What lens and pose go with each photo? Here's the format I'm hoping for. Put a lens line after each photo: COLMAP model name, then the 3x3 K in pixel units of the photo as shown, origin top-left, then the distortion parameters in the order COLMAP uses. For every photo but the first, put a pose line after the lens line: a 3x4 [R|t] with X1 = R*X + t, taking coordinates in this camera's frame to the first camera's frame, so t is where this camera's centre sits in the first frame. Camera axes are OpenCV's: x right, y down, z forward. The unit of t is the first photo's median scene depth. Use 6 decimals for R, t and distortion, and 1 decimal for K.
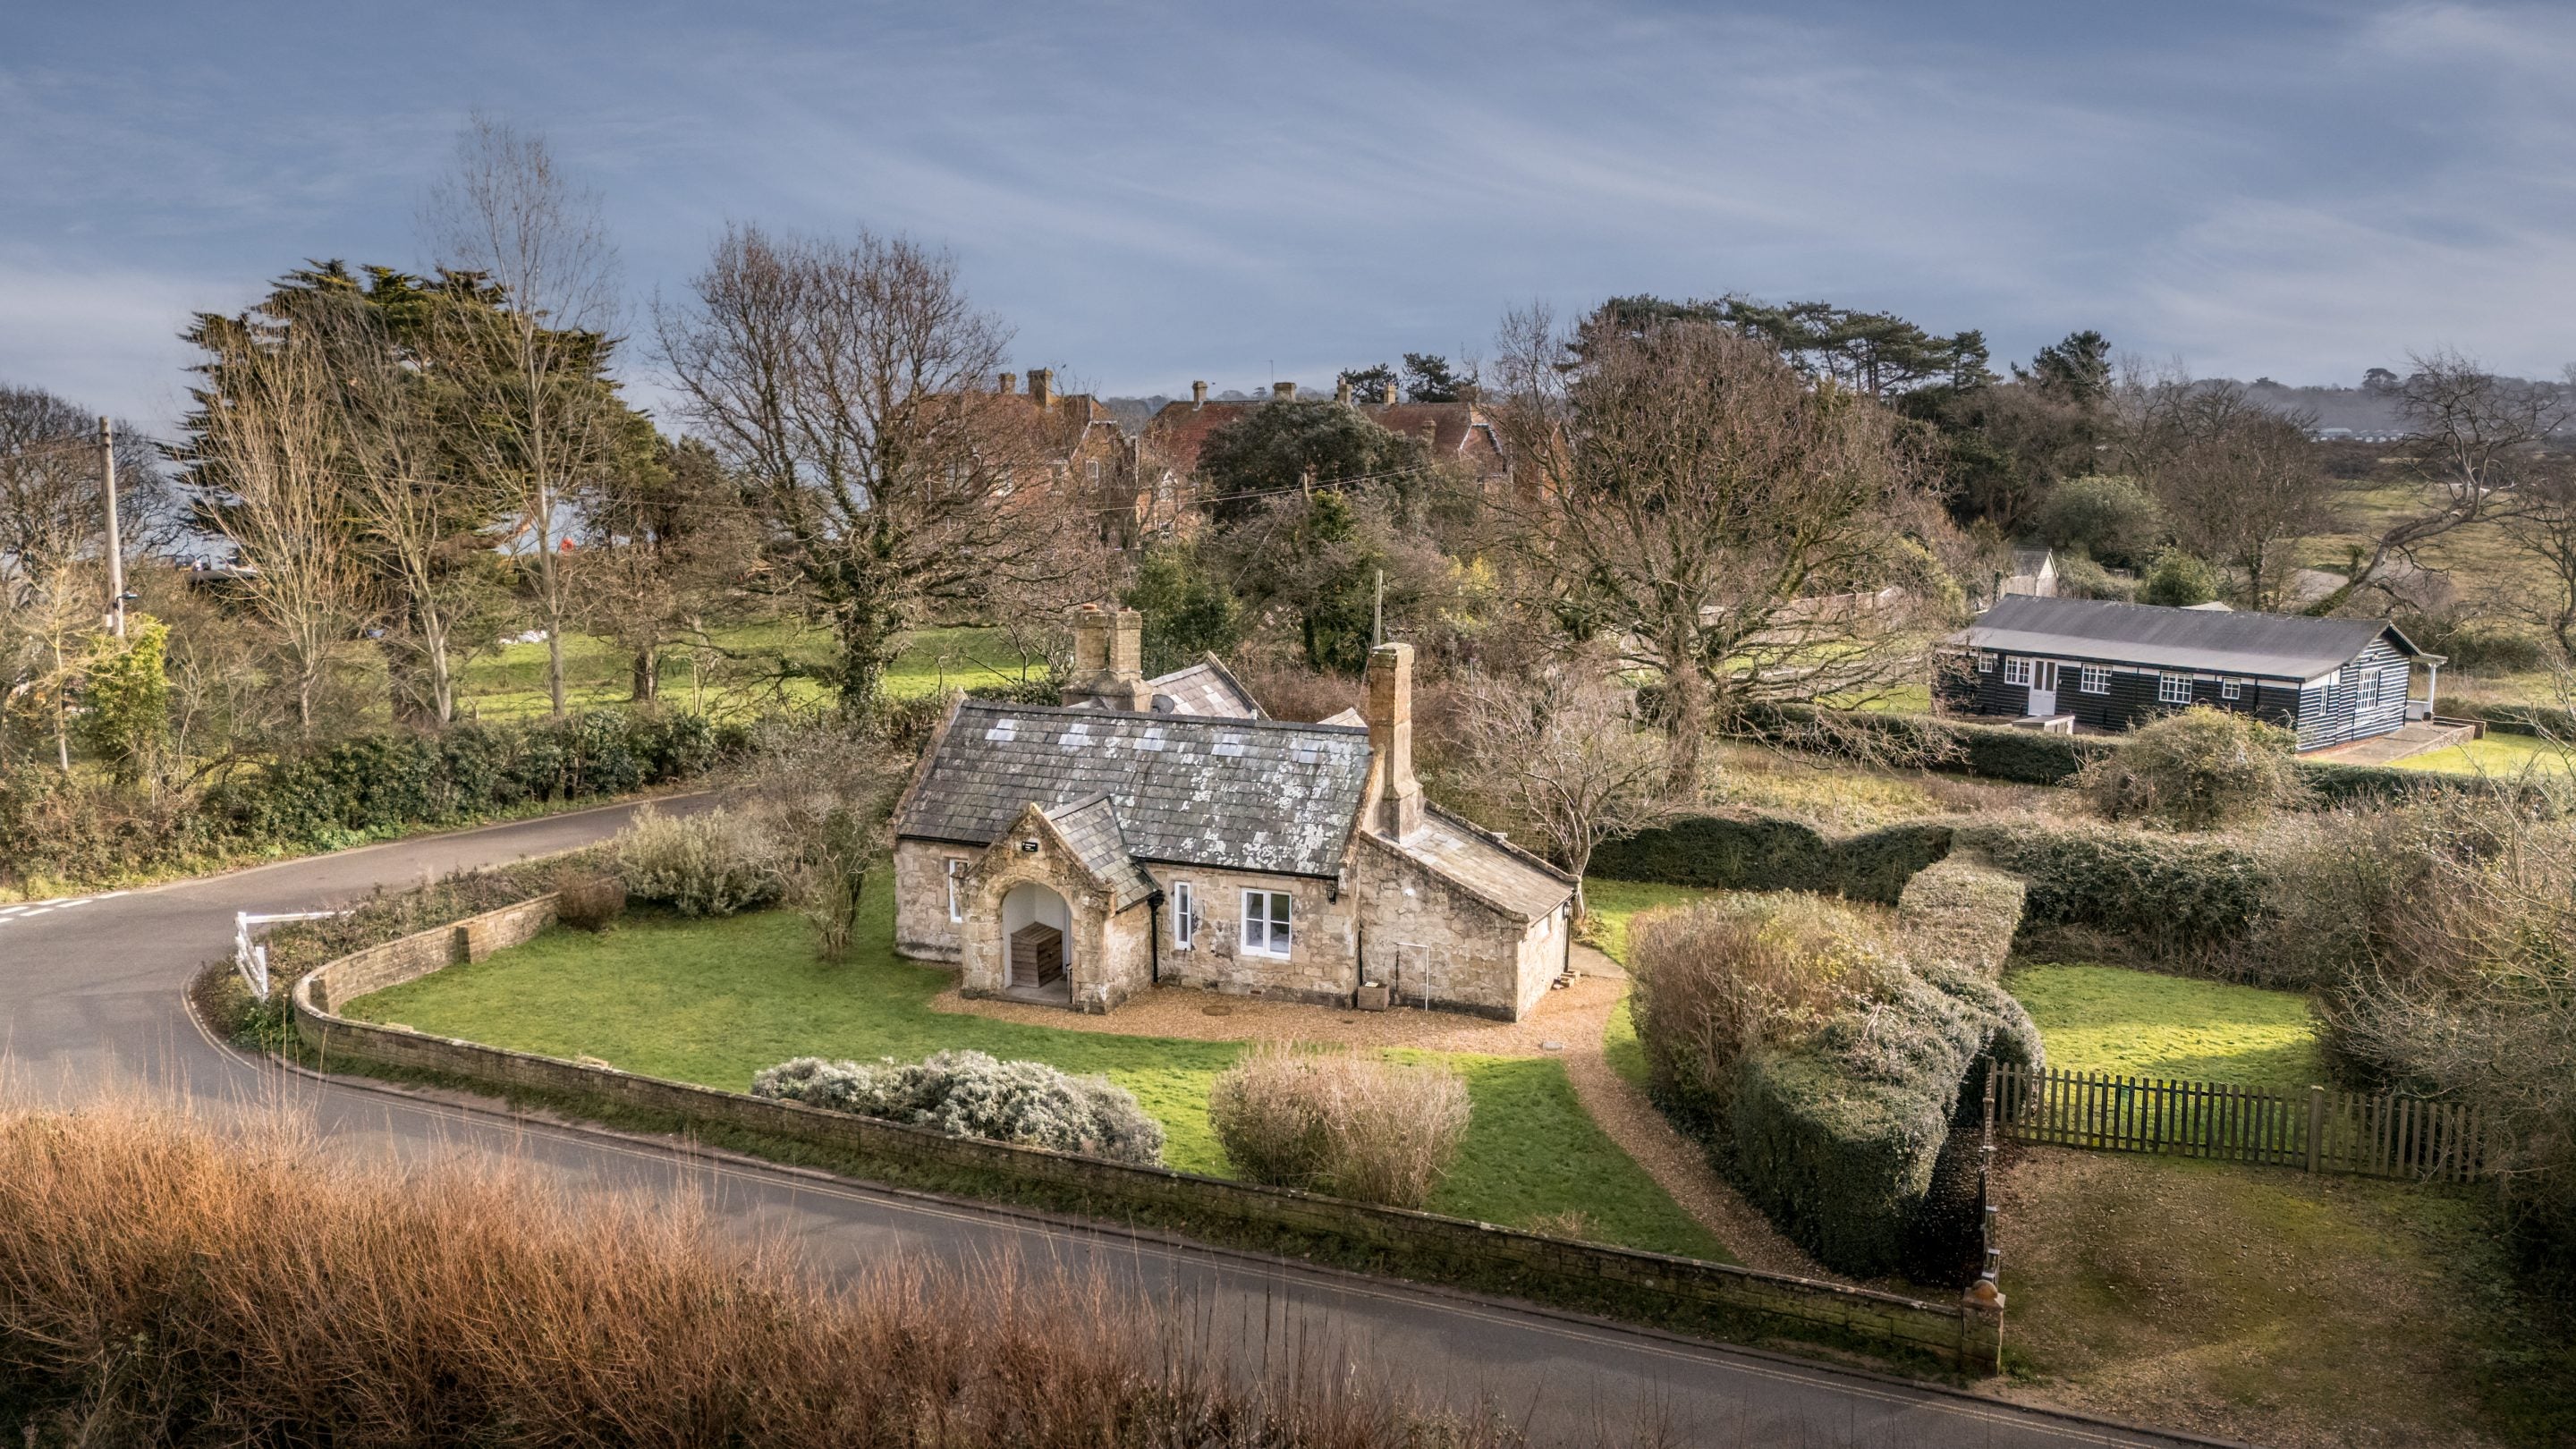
lens RADIAL K [[1755.5, 0, 1295.6], [0, 1755.5, 698.4], [0, 0, 1]] dist [0.057386, -0.026455]
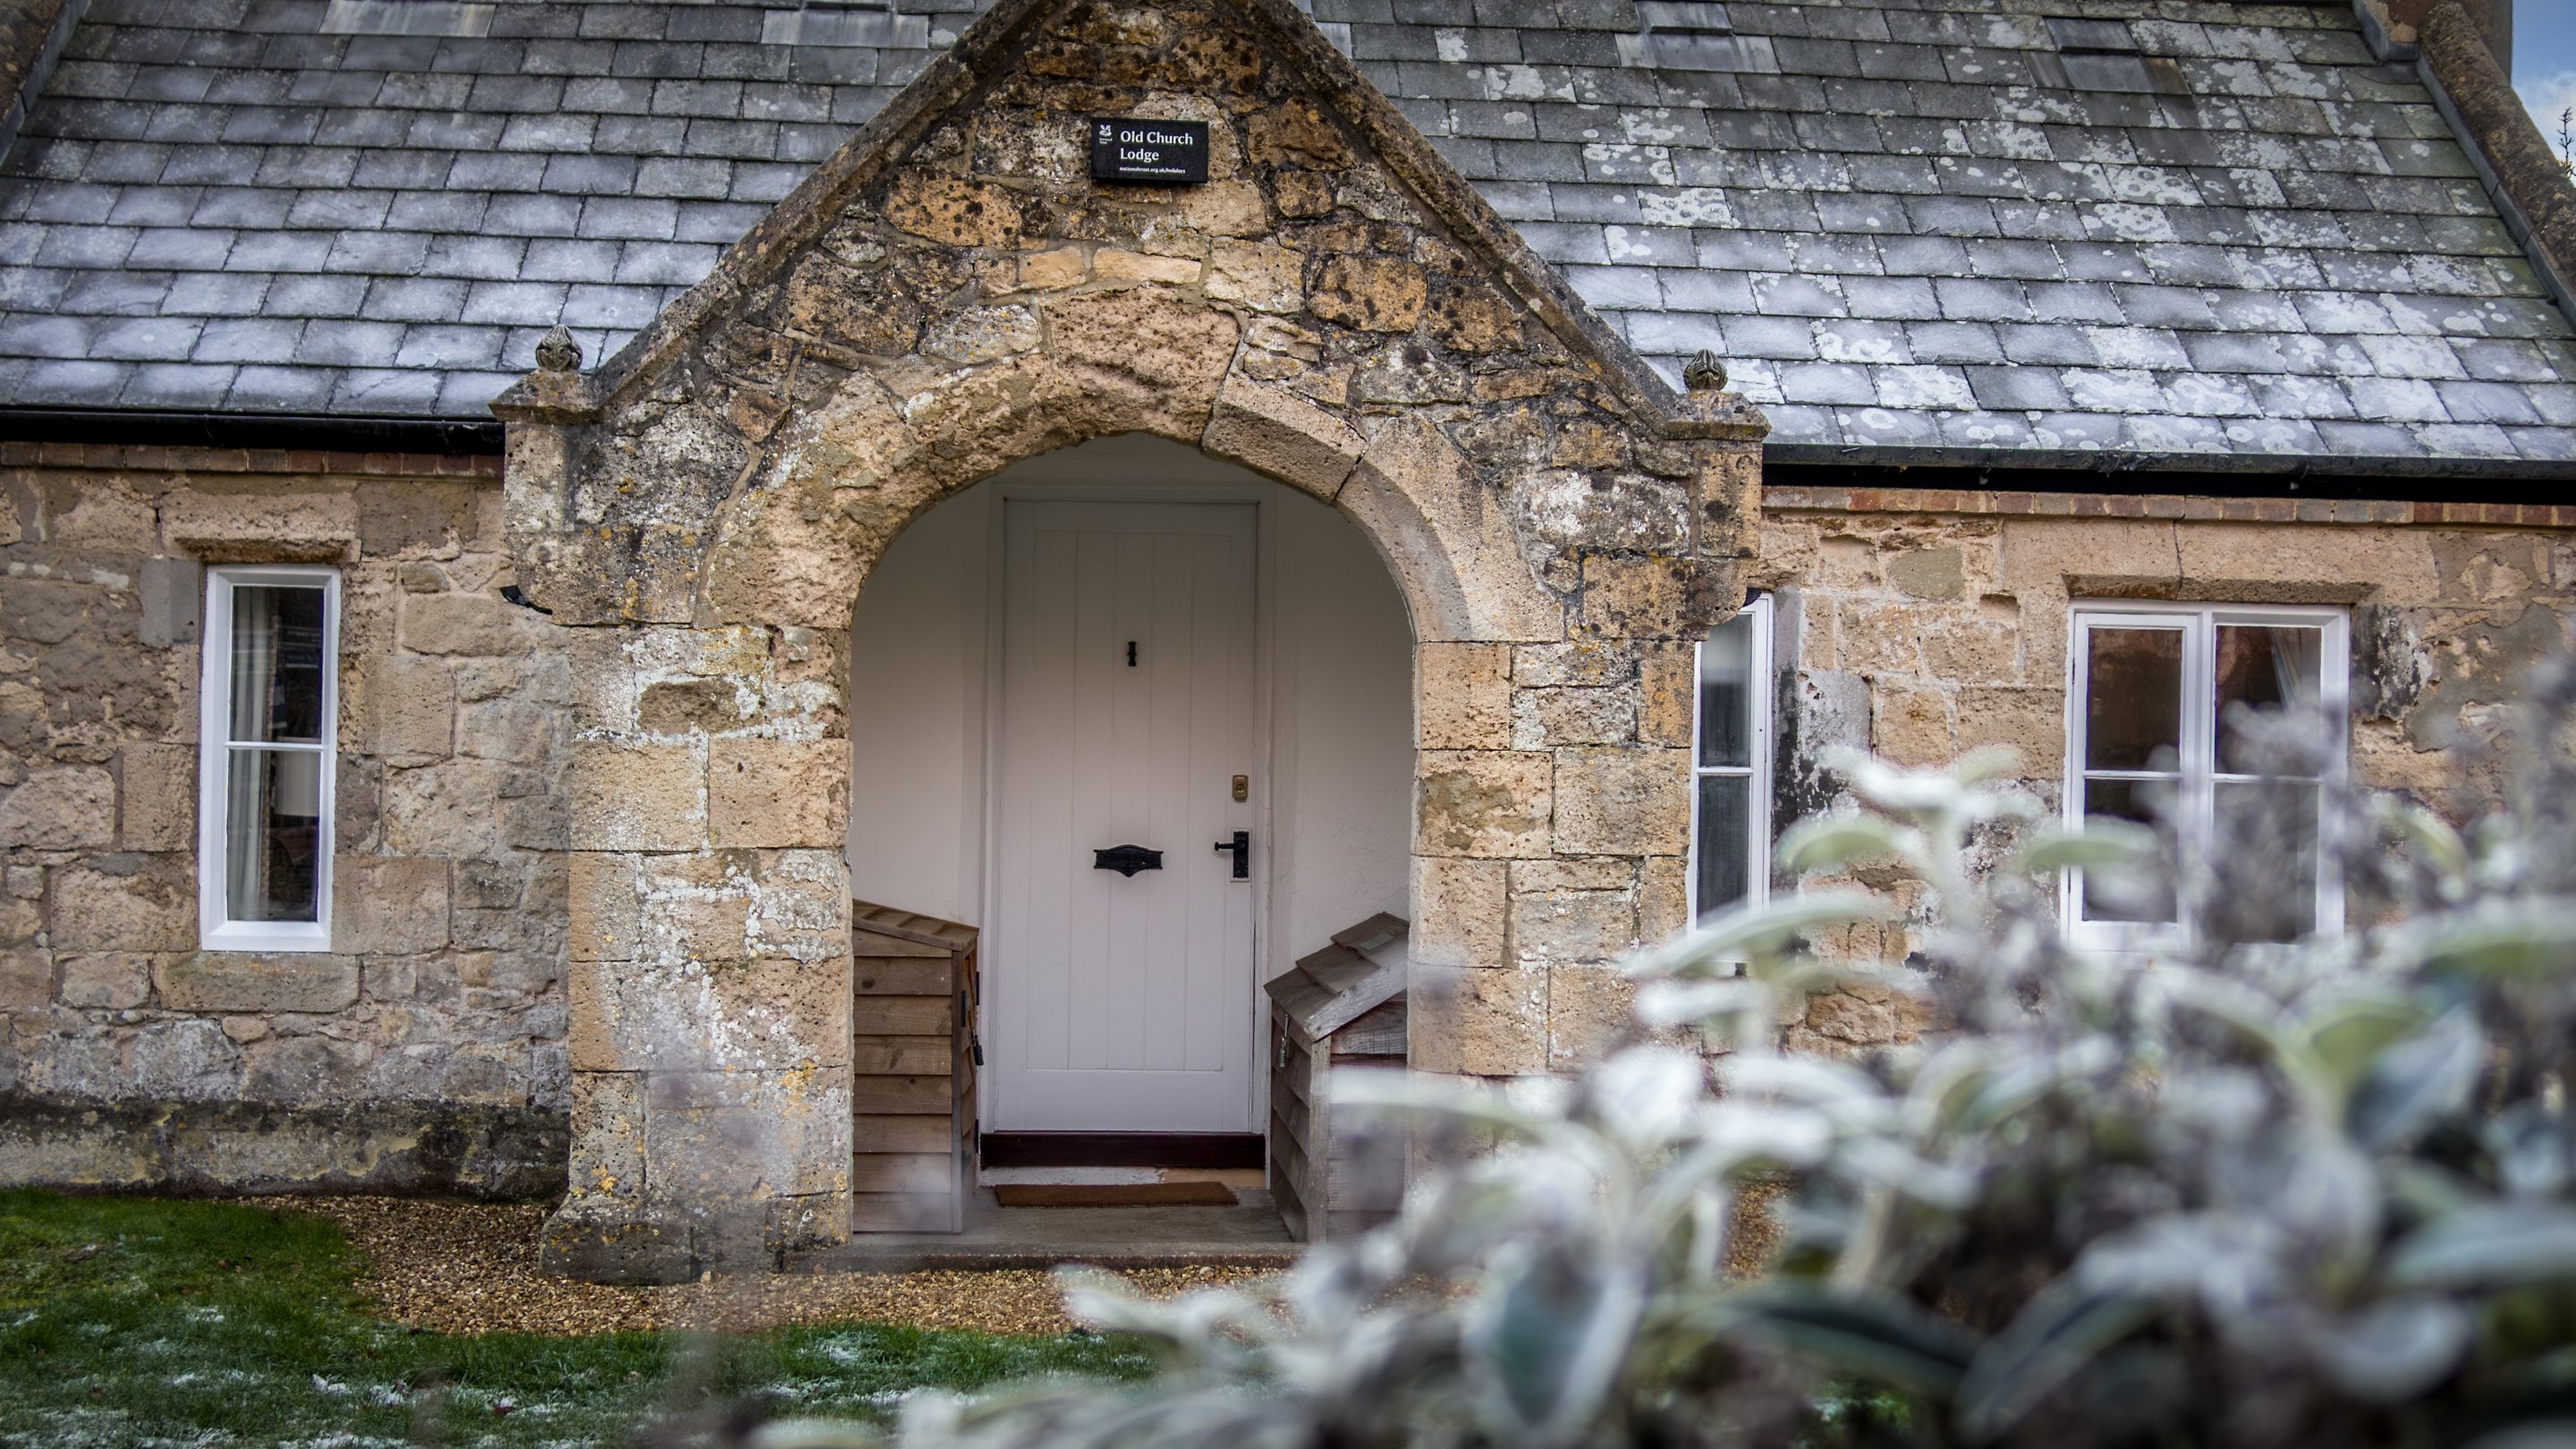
lens RADIAL K [[2773.1, 0, 1274.9], [0, 2773.1, 744.1], [0, 0, 1]] dist [0.010873, 0.000000]
pose [[0.909403, 0.018973, 0.415484, -0.227737], [0.044983, 0.988613, -0.143603, 0.160161], [-0.413477, 0.149282, 0.898194, 0.767308]]
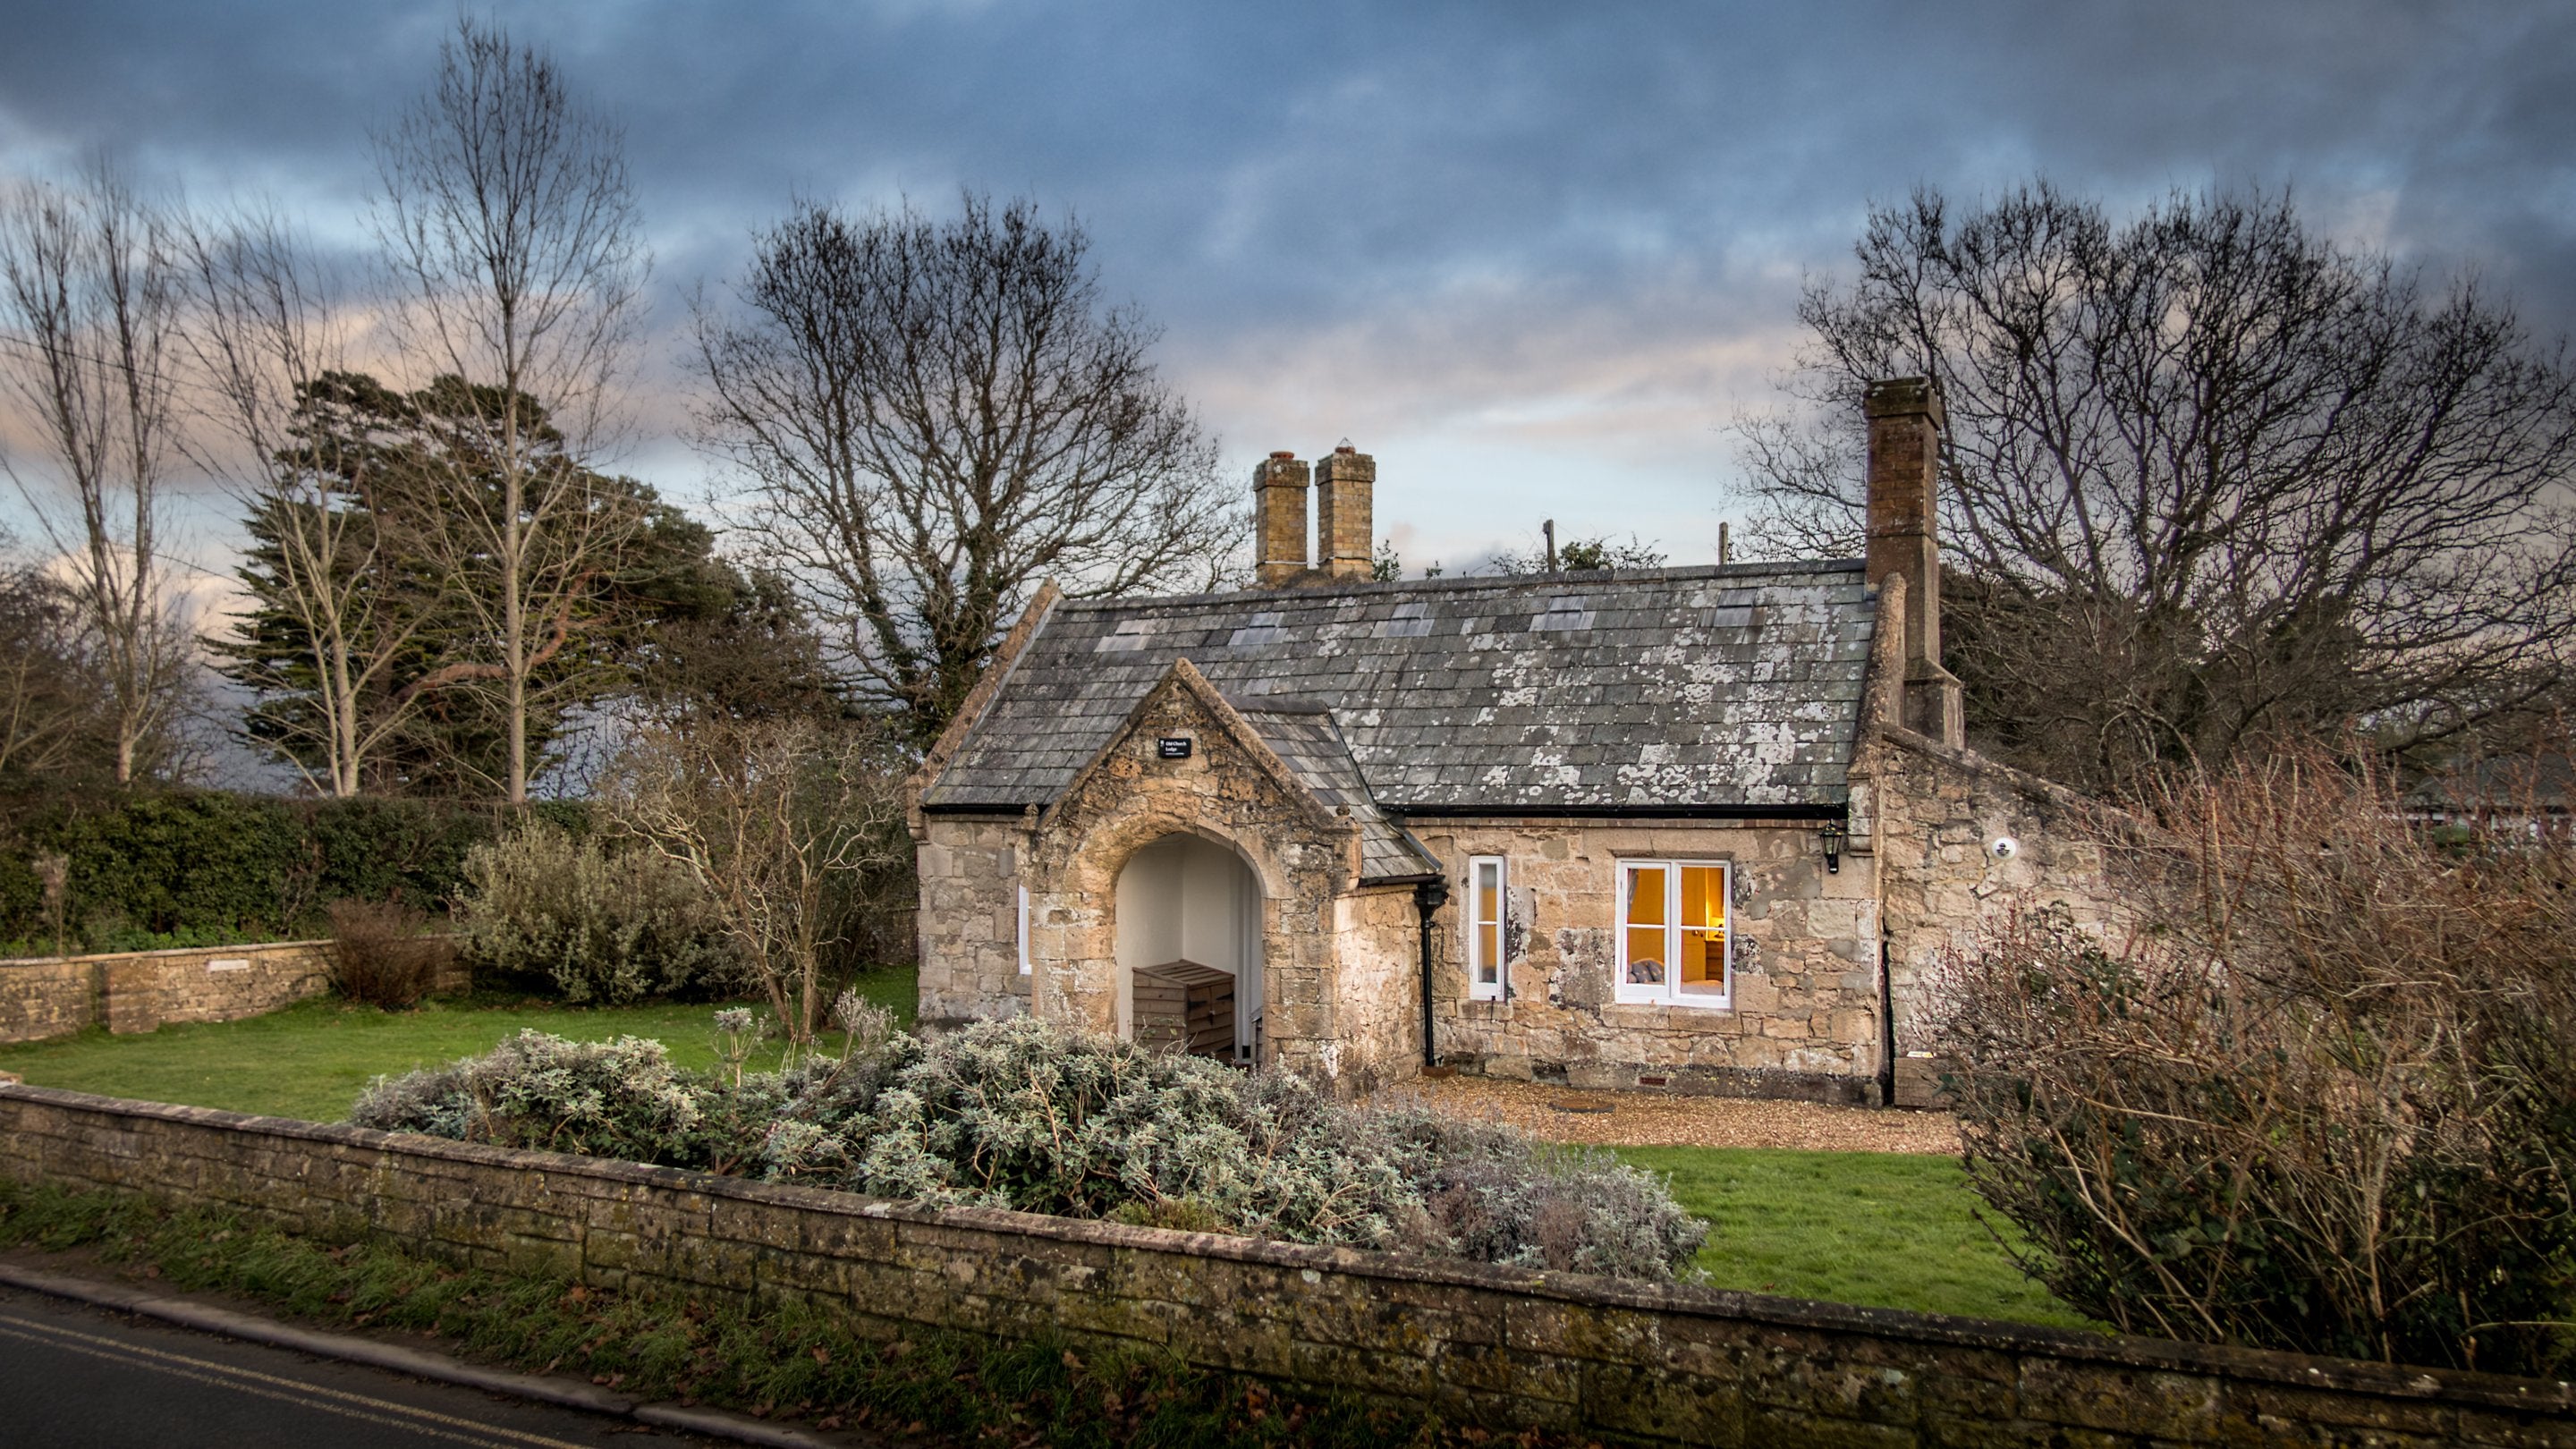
lens RADIAL K [[1755.5, 0, 1292.5], [0, 1755.5, 792.2], [0, 0, 1]] dist [0.057386, -0.026455]
pose [[0.996879, -0.004110, -0.078839, -0.079559], [-0.007124, 0.989886, -0.141685, 0.157060], [0.078624, 0.141804, 0.986767, 0.517352]]
